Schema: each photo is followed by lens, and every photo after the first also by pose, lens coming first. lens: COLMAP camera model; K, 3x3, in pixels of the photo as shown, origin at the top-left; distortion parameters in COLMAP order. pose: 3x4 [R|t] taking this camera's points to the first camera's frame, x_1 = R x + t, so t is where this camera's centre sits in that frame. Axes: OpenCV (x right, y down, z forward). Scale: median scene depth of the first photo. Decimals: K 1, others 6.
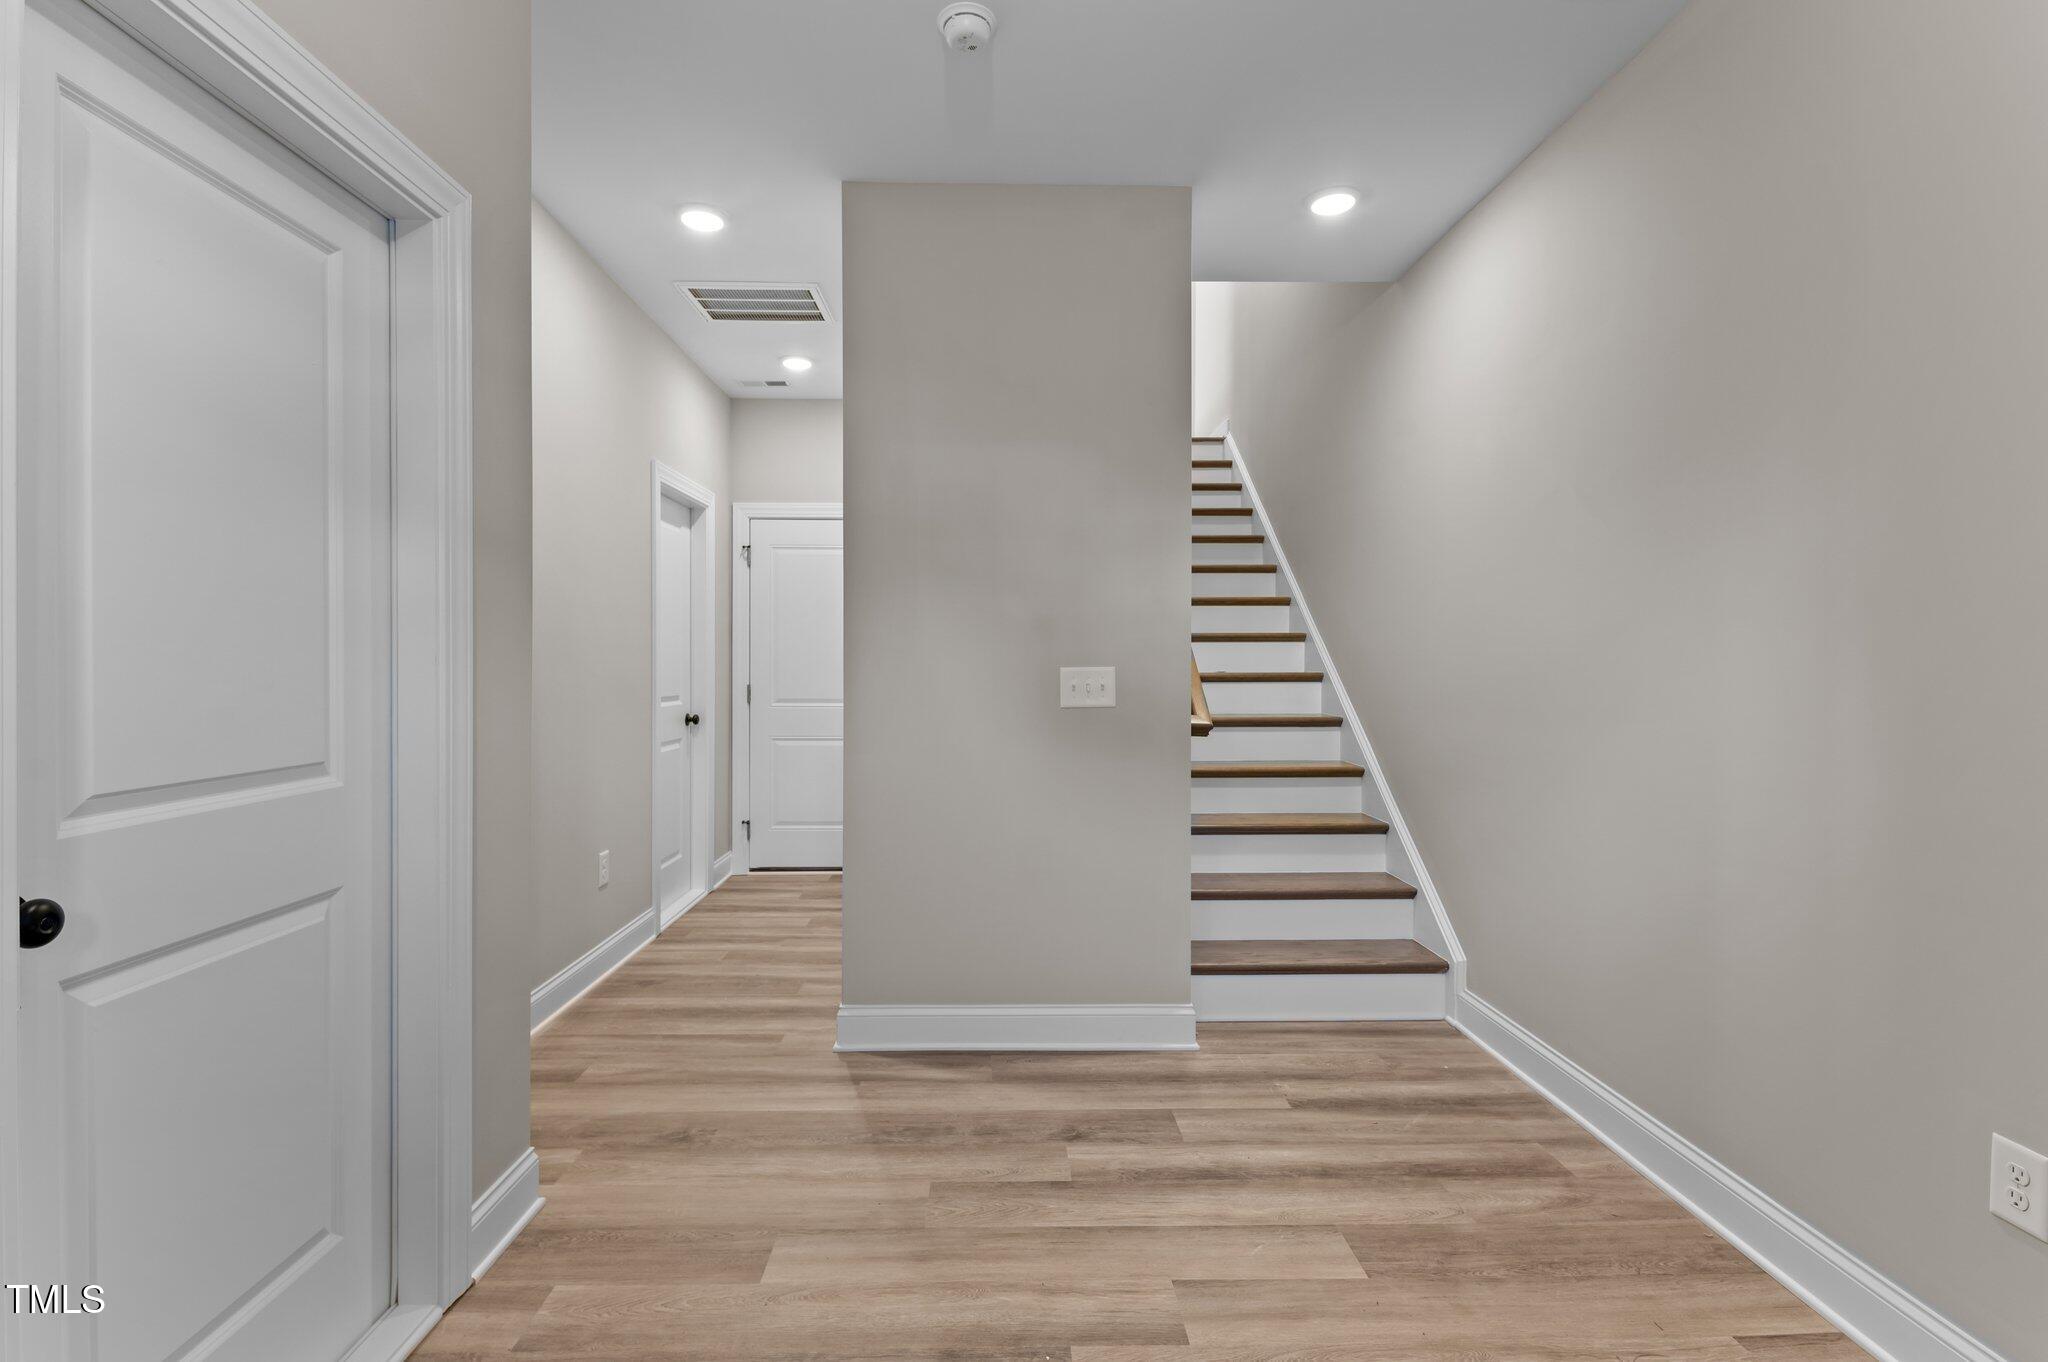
lens RADIAL K [[962.4, 0, 1024.0], [0, 962.4, 681.0], [0, 0, 1]] dist [0.001215, 0.000103]
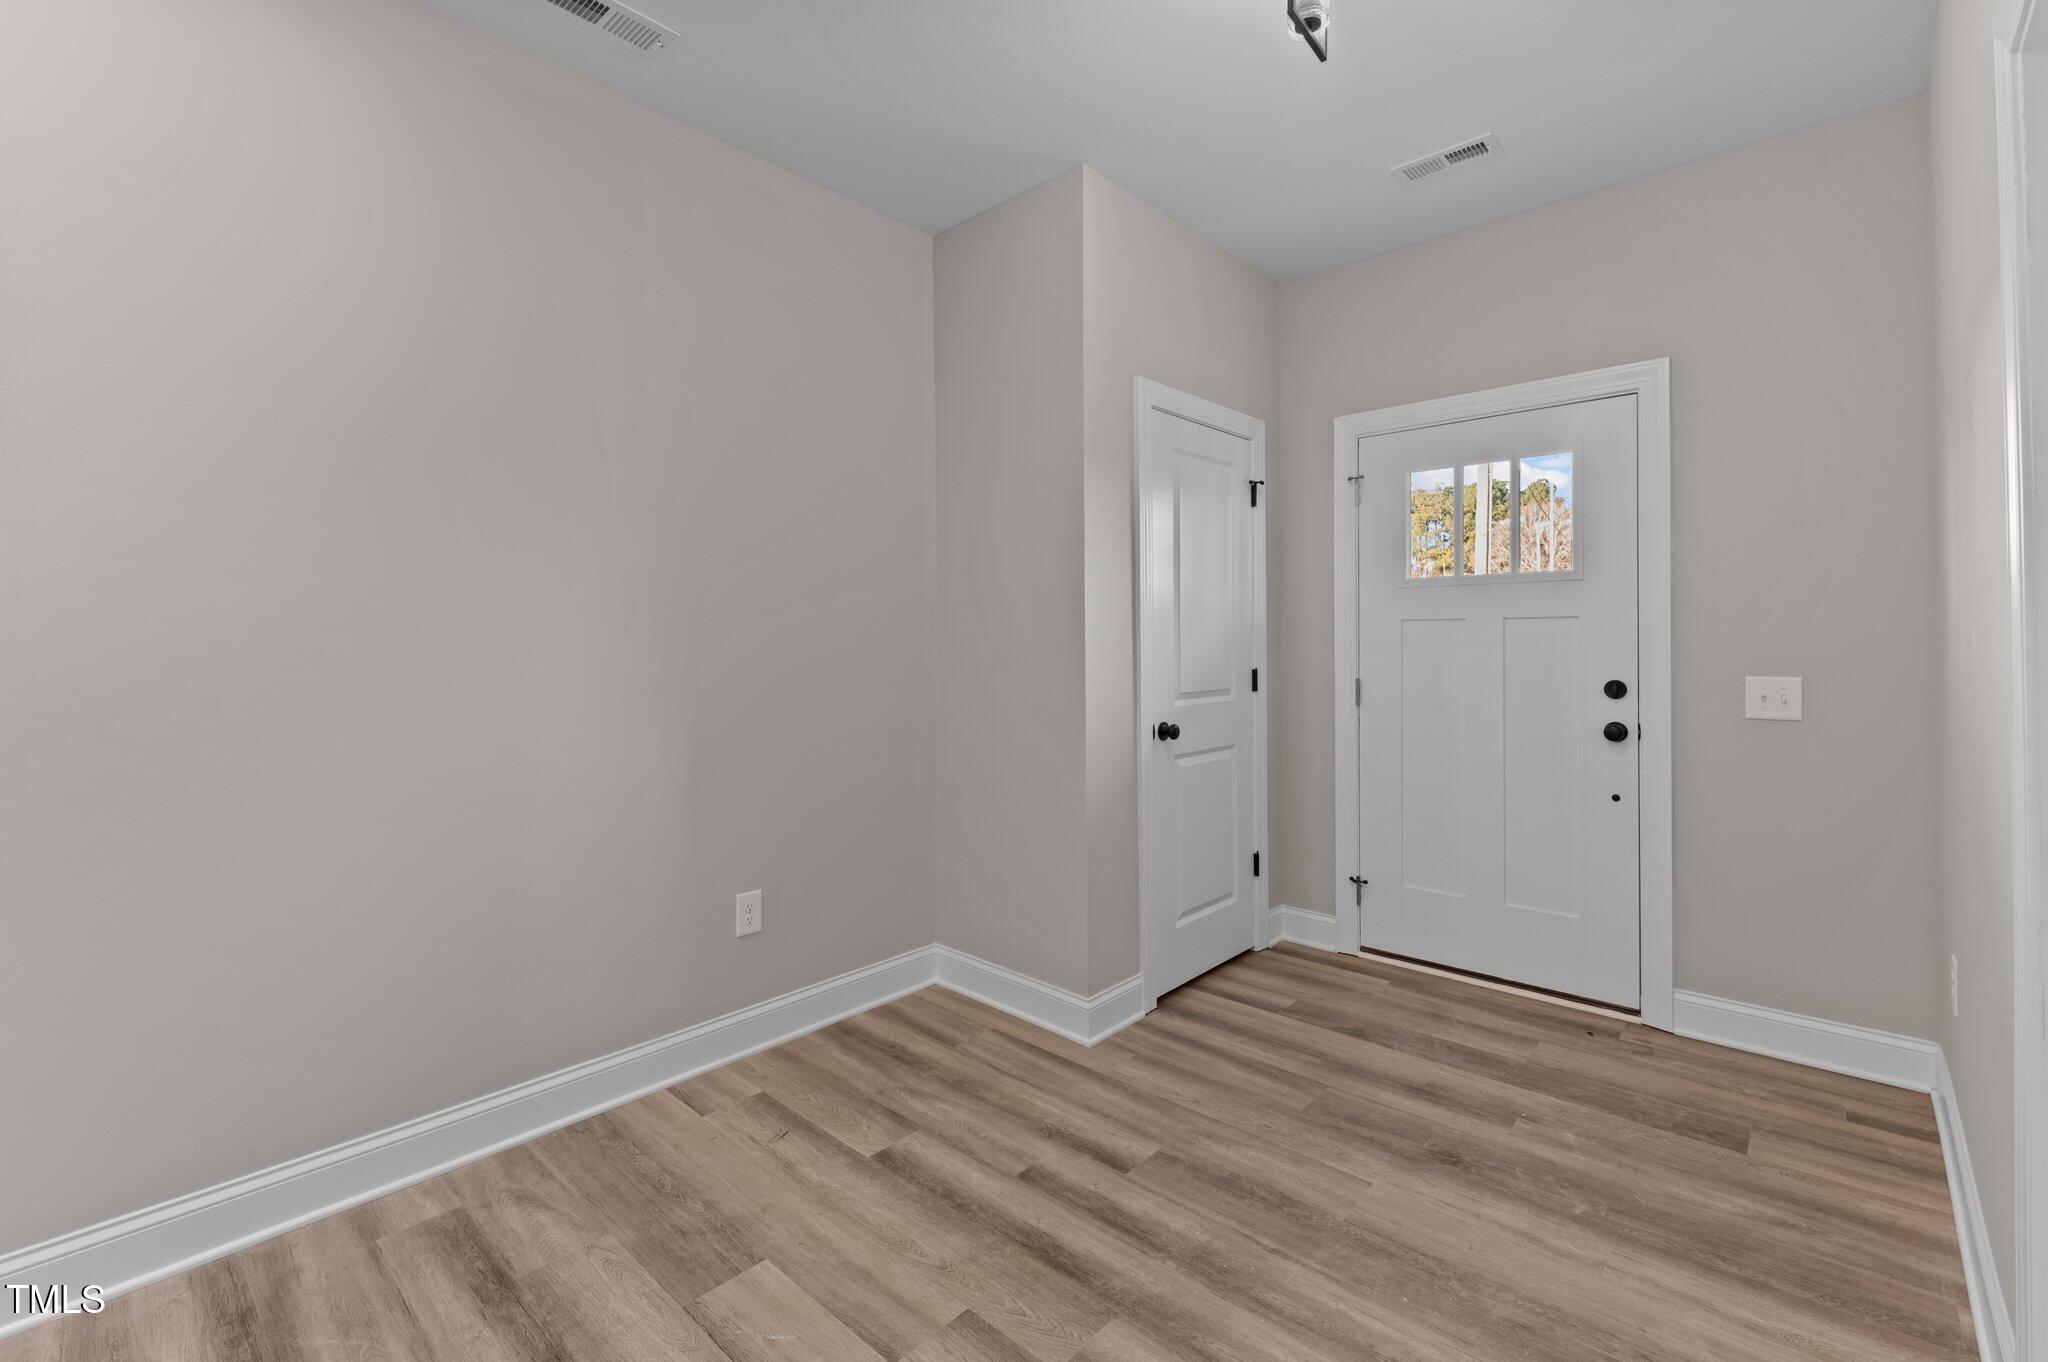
lens RADIAL K [[877.0, 0, 1017.3], [0, 877.0, 666.7], [0, 0, 1]] dist [0.006683, -0.000660]
pose [[-0.719735, -0.001344, 0.694248, -0.416161], [0.022741, 0.999416, 0.025510, -0.002351], [-0.693877, 0.034148, -0.719284, 1.336448]]
